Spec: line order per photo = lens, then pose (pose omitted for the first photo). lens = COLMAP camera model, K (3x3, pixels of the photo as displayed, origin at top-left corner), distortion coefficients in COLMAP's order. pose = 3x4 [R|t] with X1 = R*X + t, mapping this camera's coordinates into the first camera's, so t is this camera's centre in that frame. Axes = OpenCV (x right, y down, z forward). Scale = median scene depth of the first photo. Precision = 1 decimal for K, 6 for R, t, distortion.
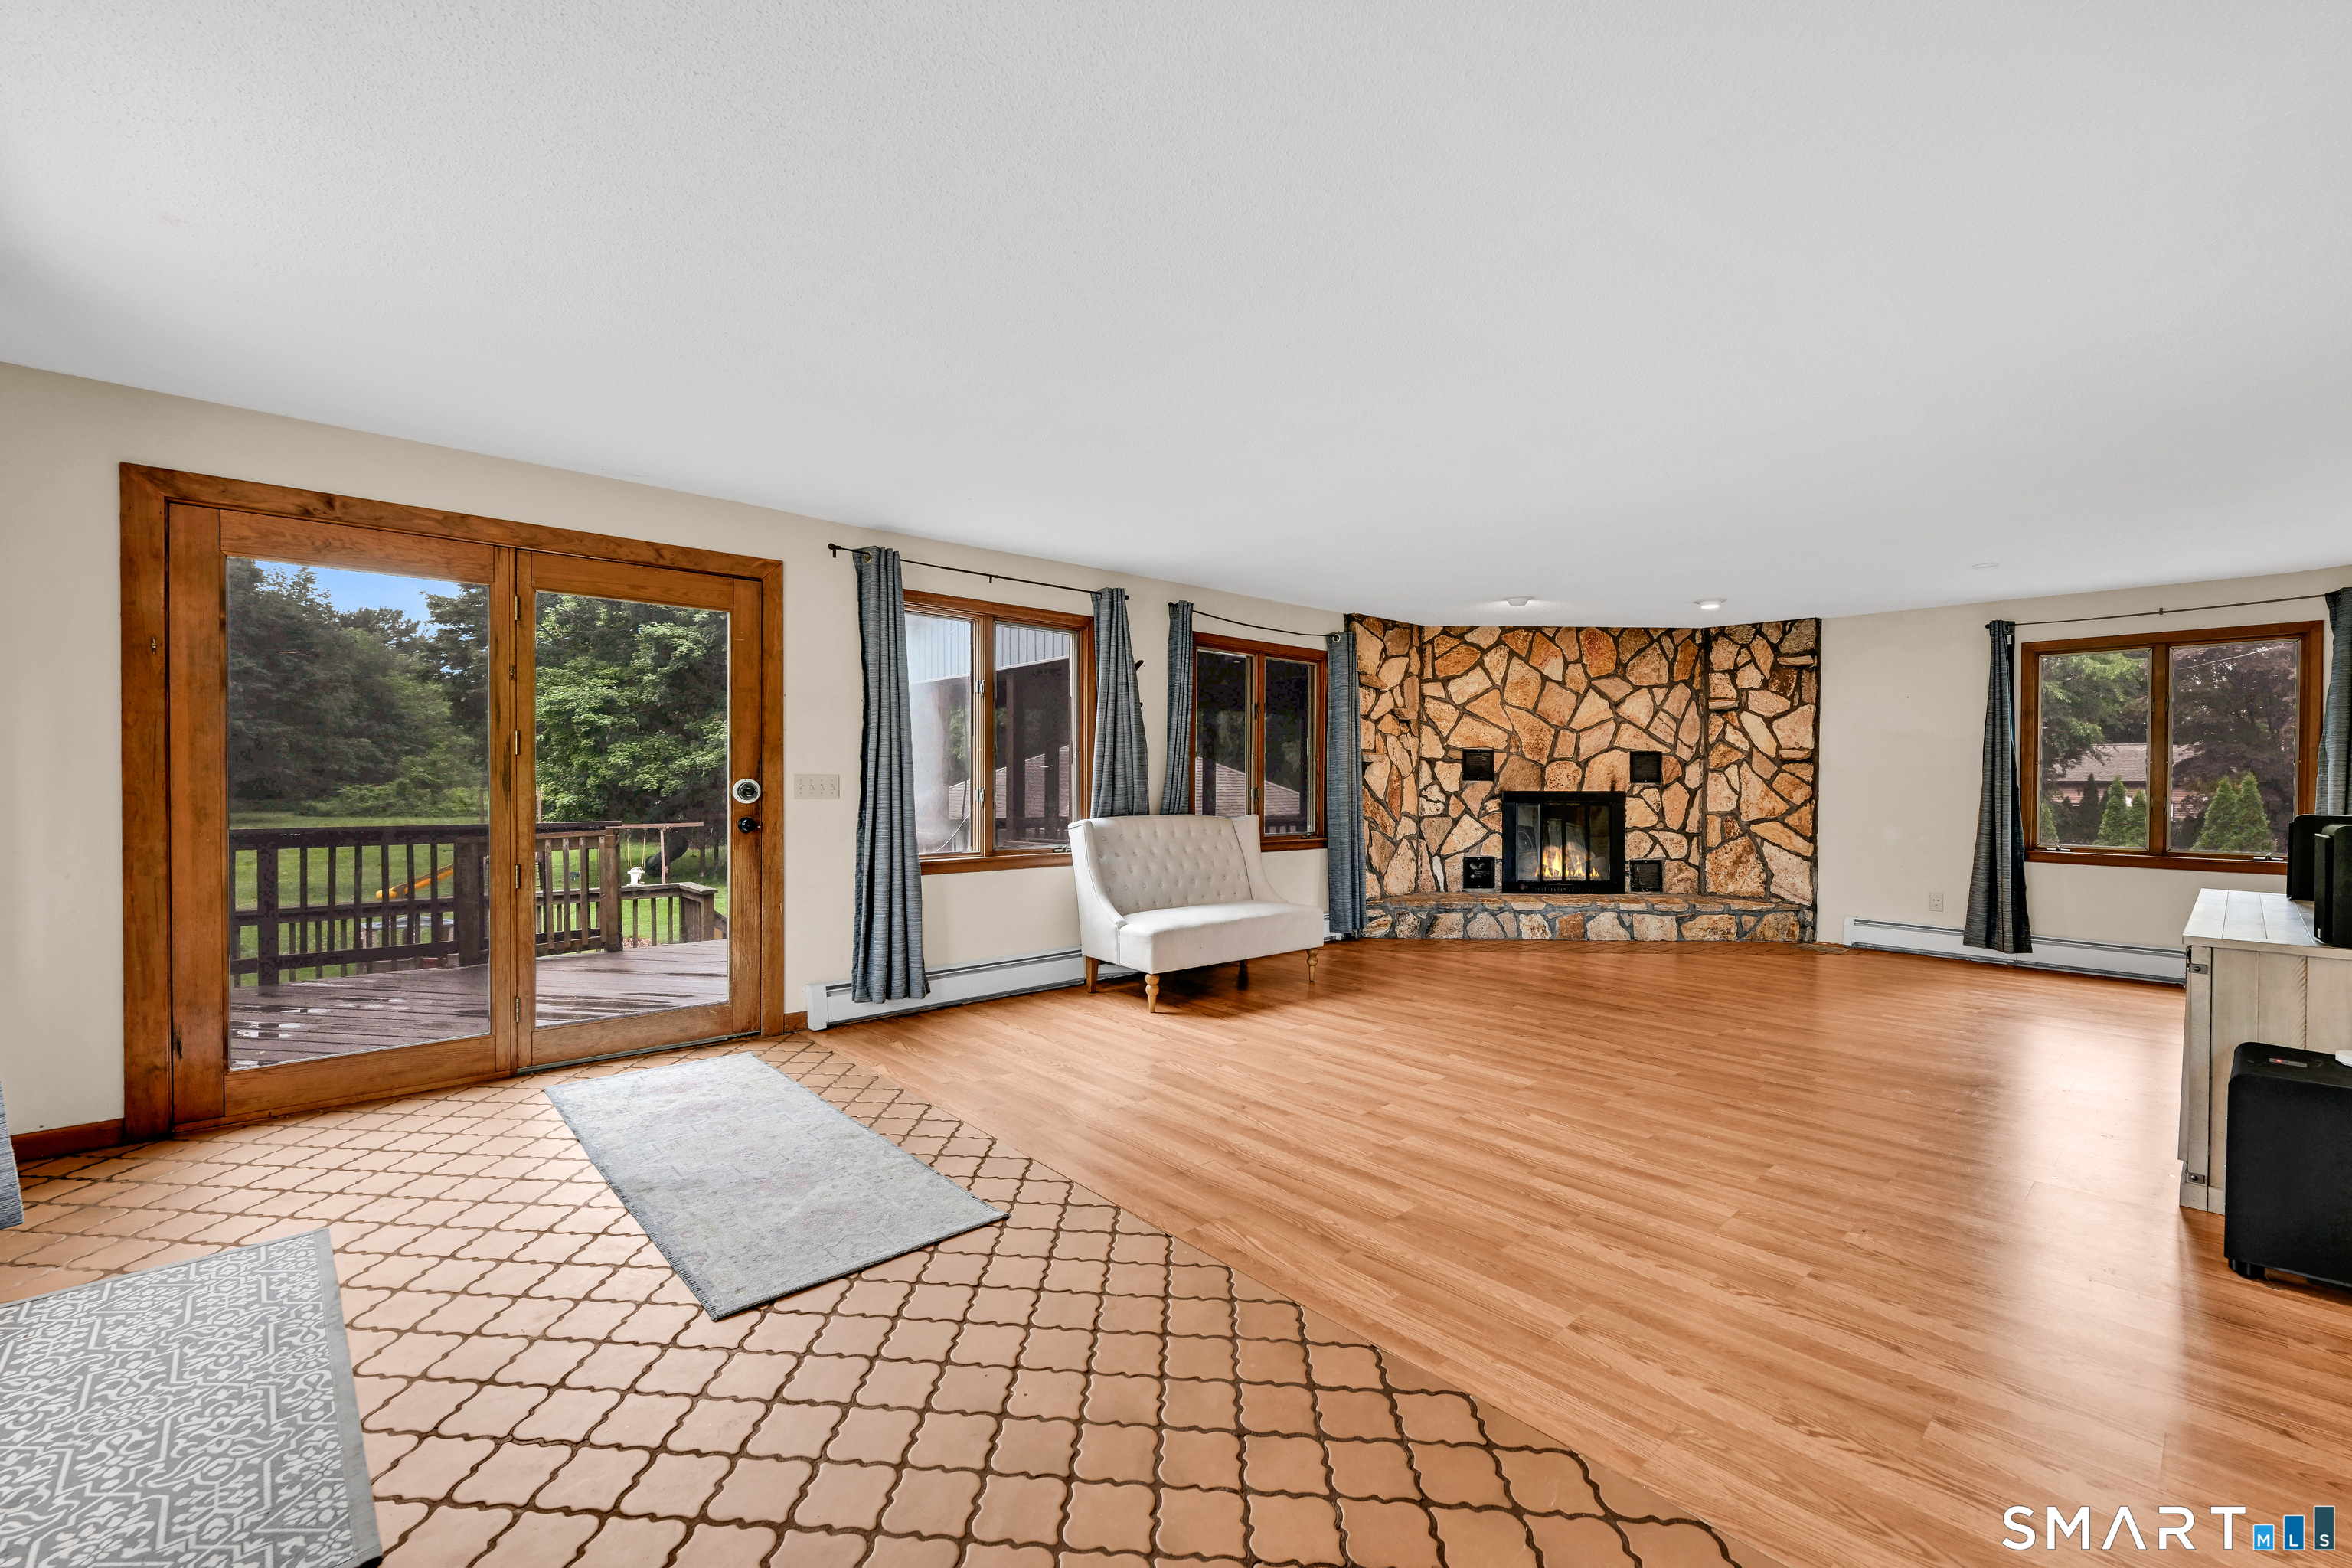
lens RADIAL K [[896.4, 0, 1180.9], [0, 896.4, 788.2], [0, 0, 1]] dist [-0.000516, 0.000019]
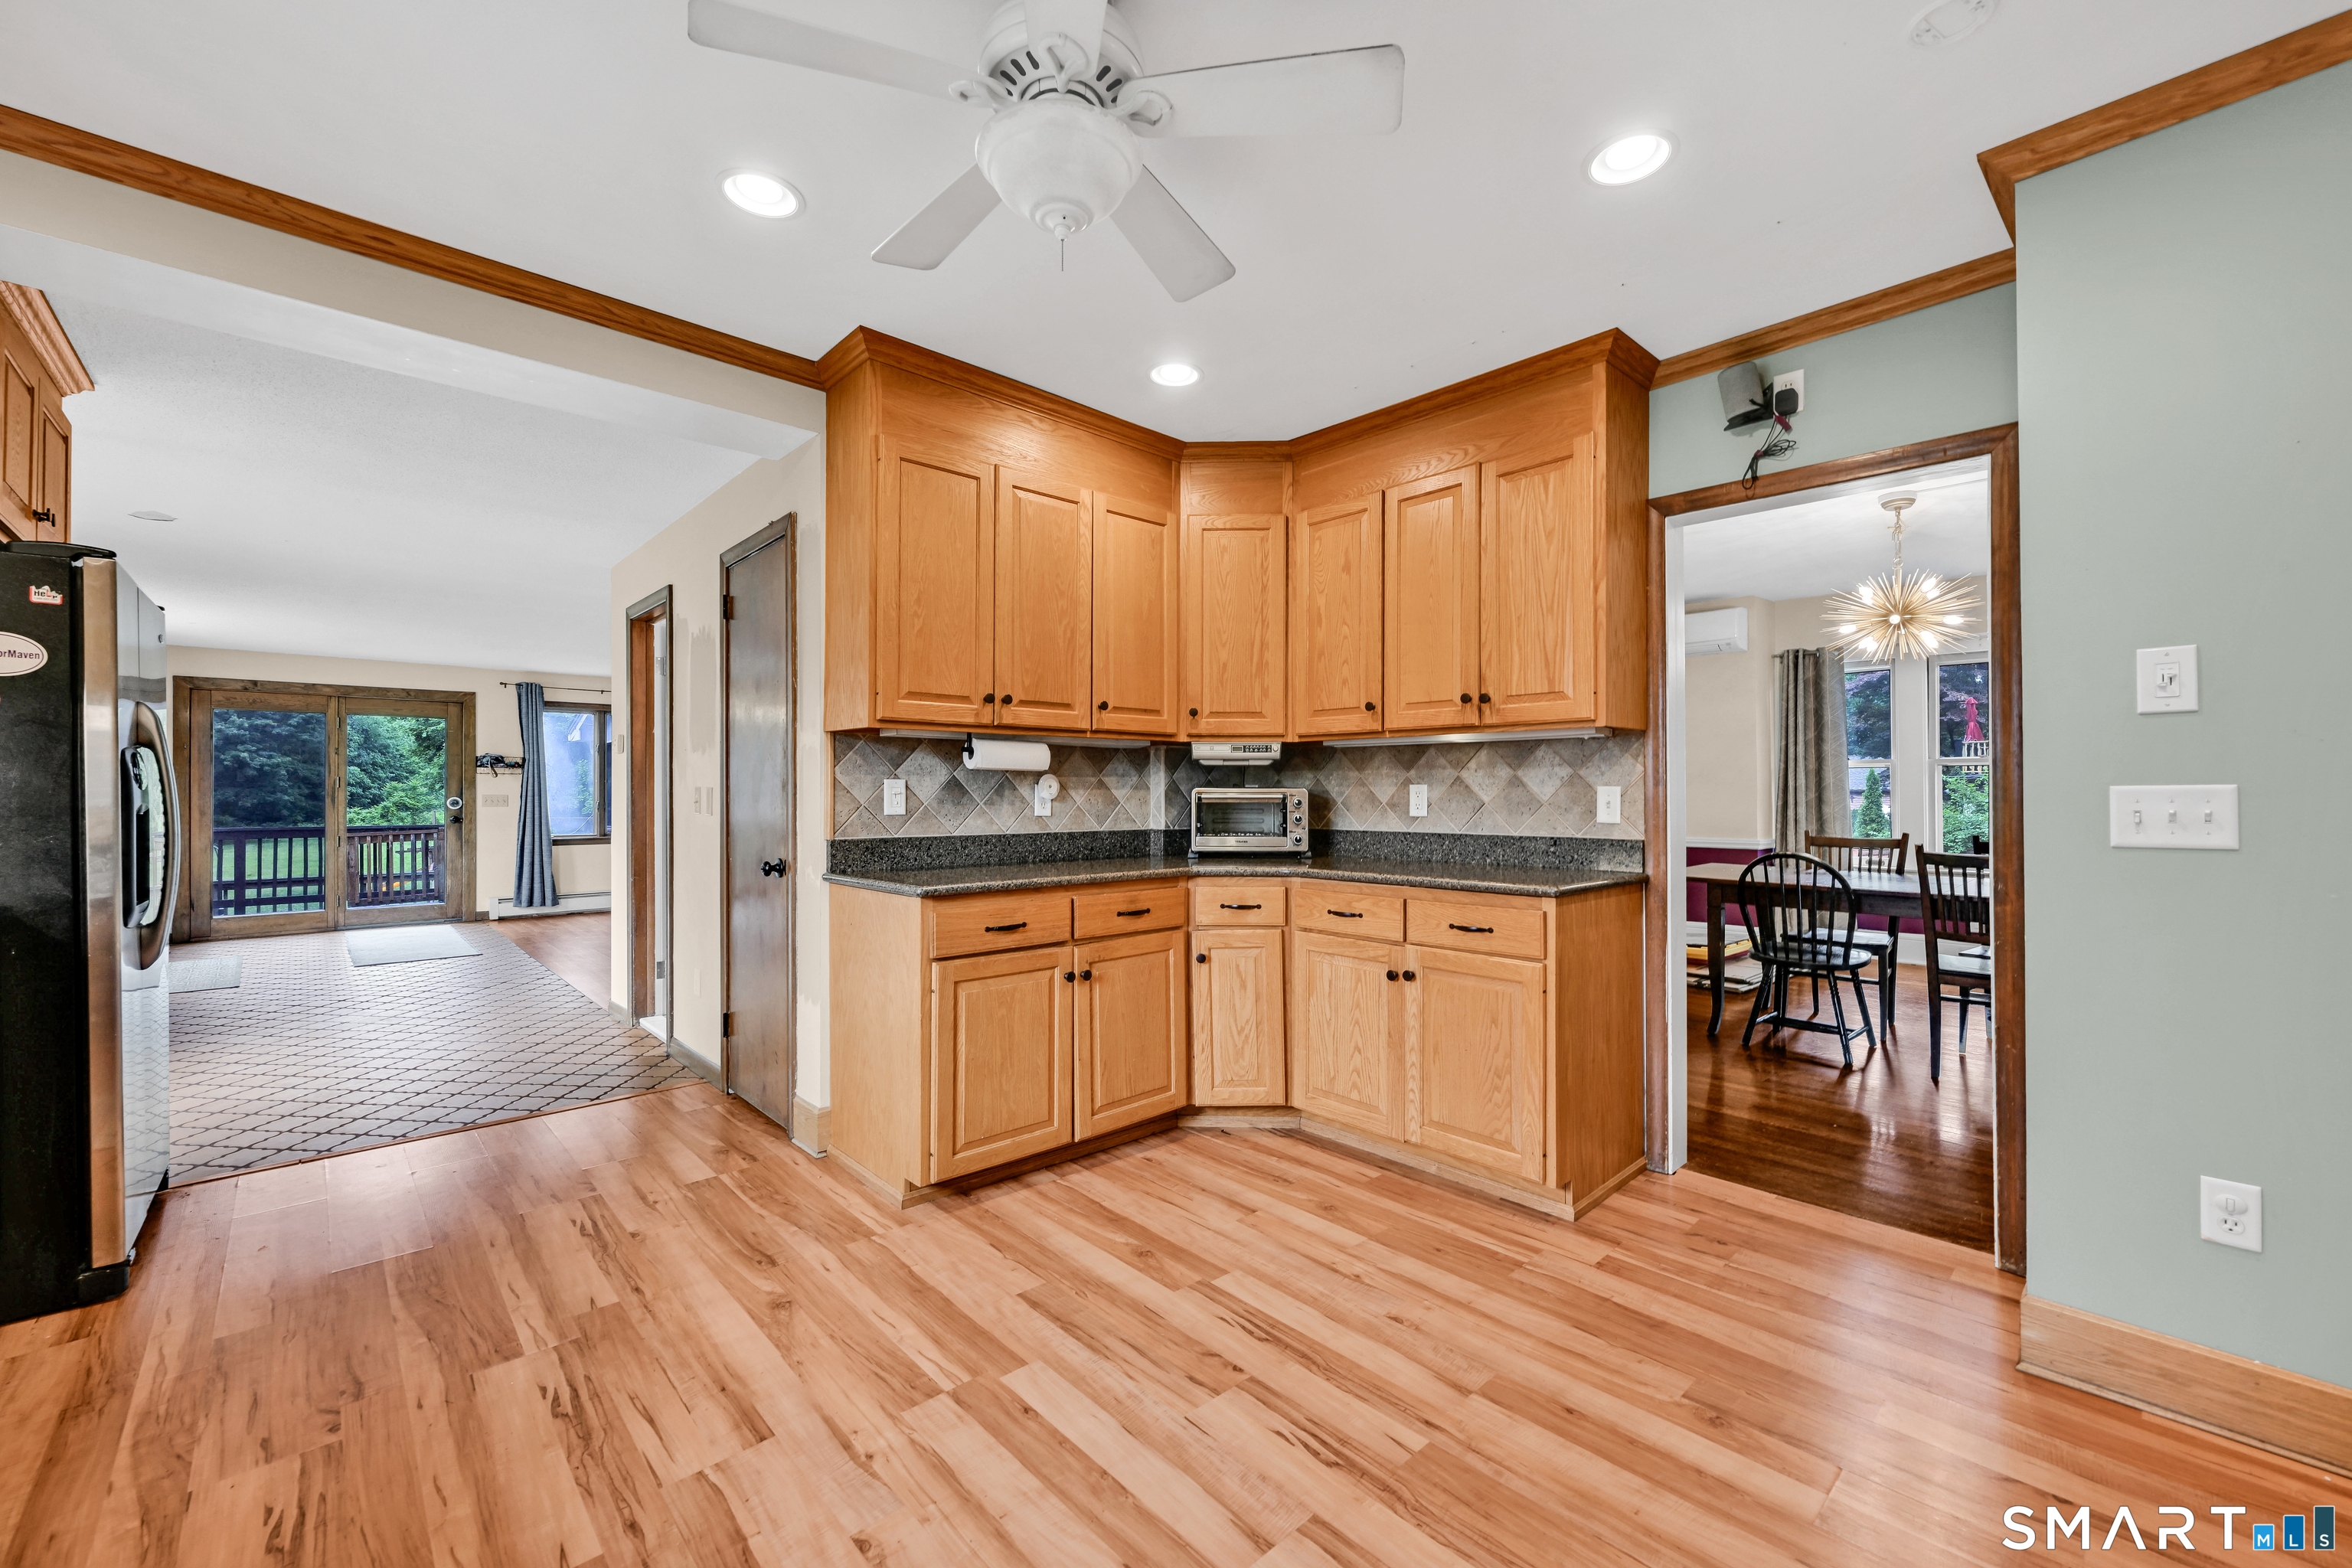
lens RADIAL K [[960.9, 0, 1193.5], [0, 960.9, 789.0], [0, 0, 1]] dist [-0.000446, 0.000189]
pose [[0.999336, -0.009332, -0.035233, 1.246611], [0.008665, 0.999781, -0.019040, 0.026146], [0.035403, 0.018722, 0.999198, -1.116950]]
